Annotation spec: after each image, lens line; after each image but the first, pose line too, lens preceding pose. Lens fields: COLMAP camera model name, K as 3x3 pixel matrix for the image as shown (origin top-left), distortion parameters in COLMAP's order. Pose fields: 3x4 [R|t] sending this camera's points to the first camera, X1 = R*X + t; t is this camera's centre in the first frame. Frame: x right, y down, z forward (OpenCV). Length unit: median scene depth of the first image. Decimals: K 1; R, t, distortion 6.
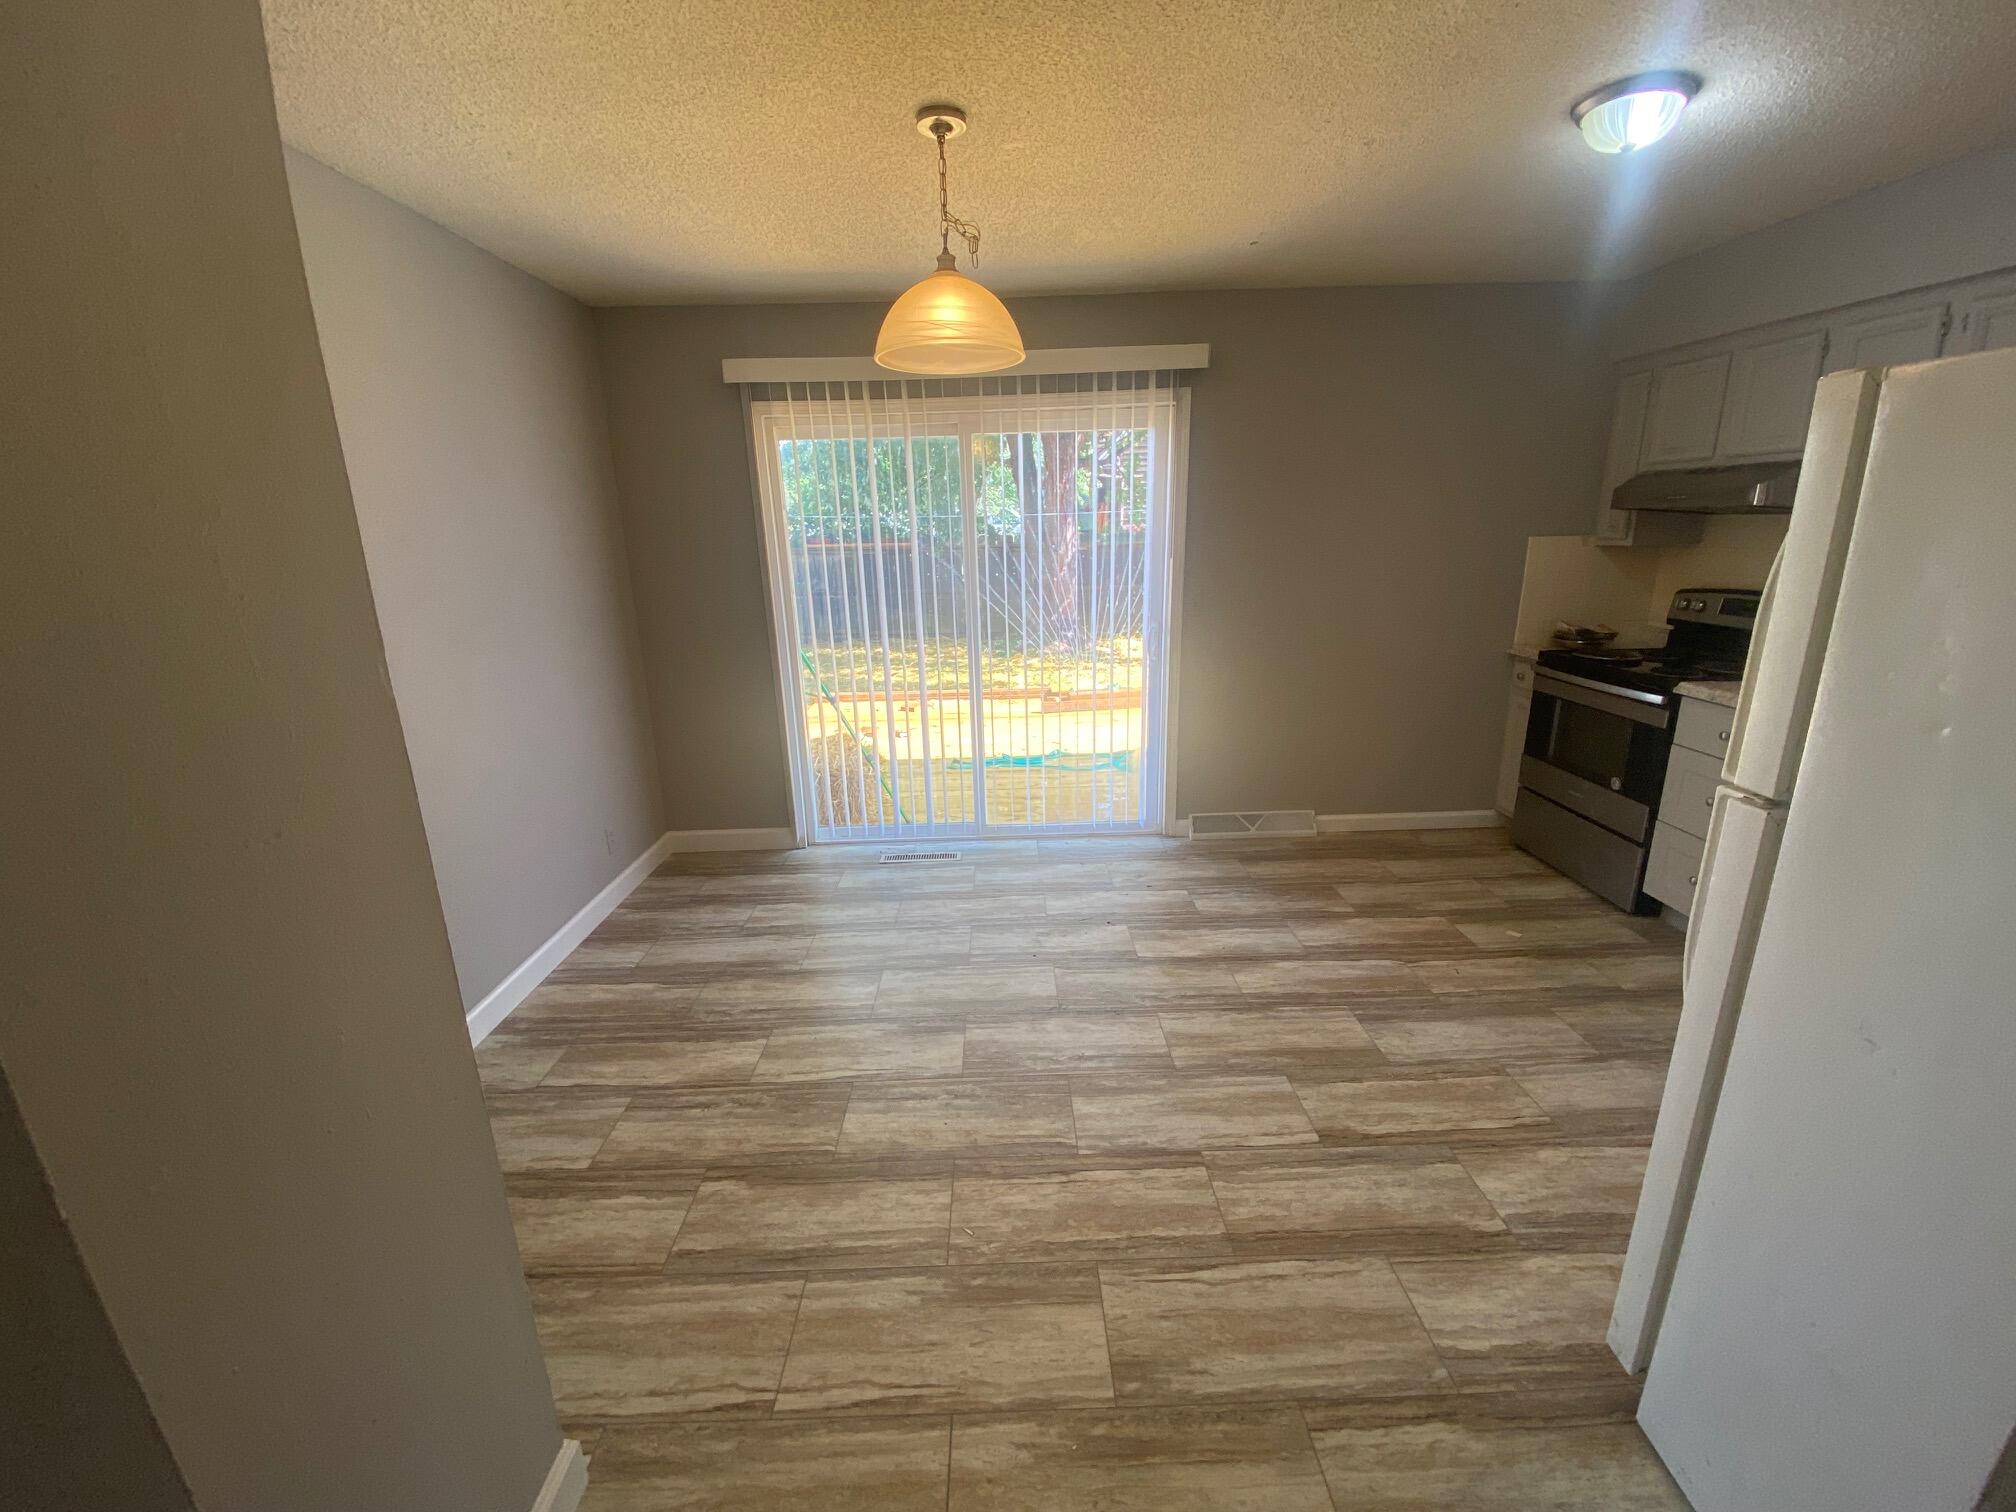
lens RADIAL K [[817.7, 0, 1004.8], [0, 817.7, 744.9], [0, 0, 1]] dist [0.012791, -0.015272]
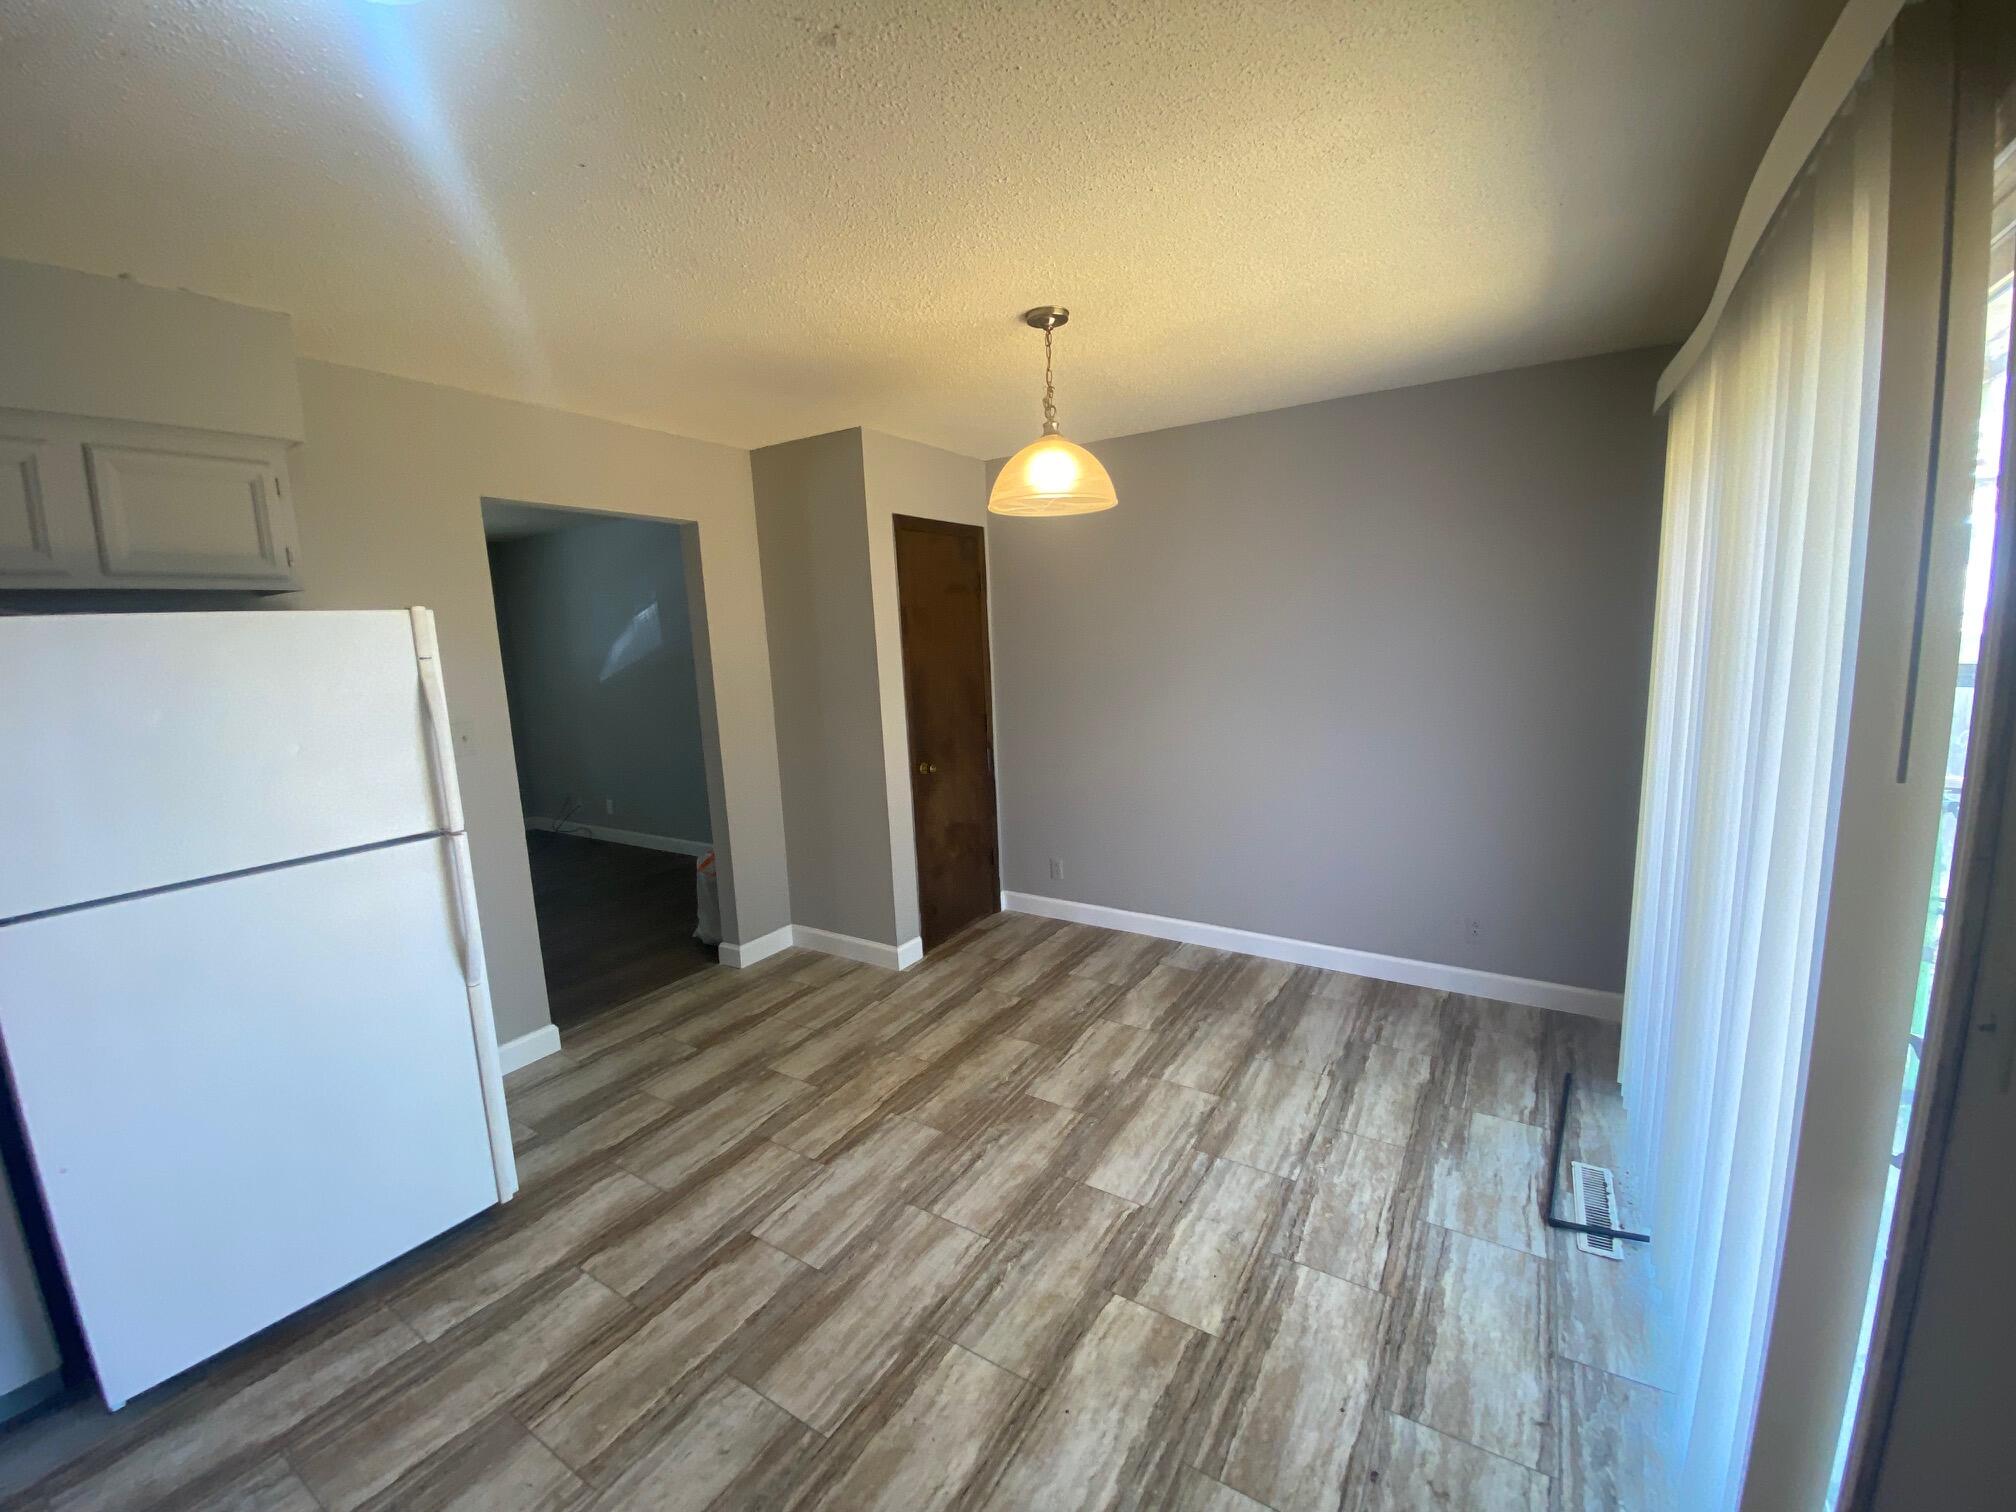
lens RADIAL K [[817.7, 0, 1010.8], [0, 817.7, 760.6], [0, 0, 1]] dist [0.012791, -0.015272]
pose [[-0.536497, 0.184277, -0.823537, 0.850115], [-0.165338, 0.934003, 0.316706, -0.425052], [0.827547, 0.306074, -0.470622, 1.402255]]
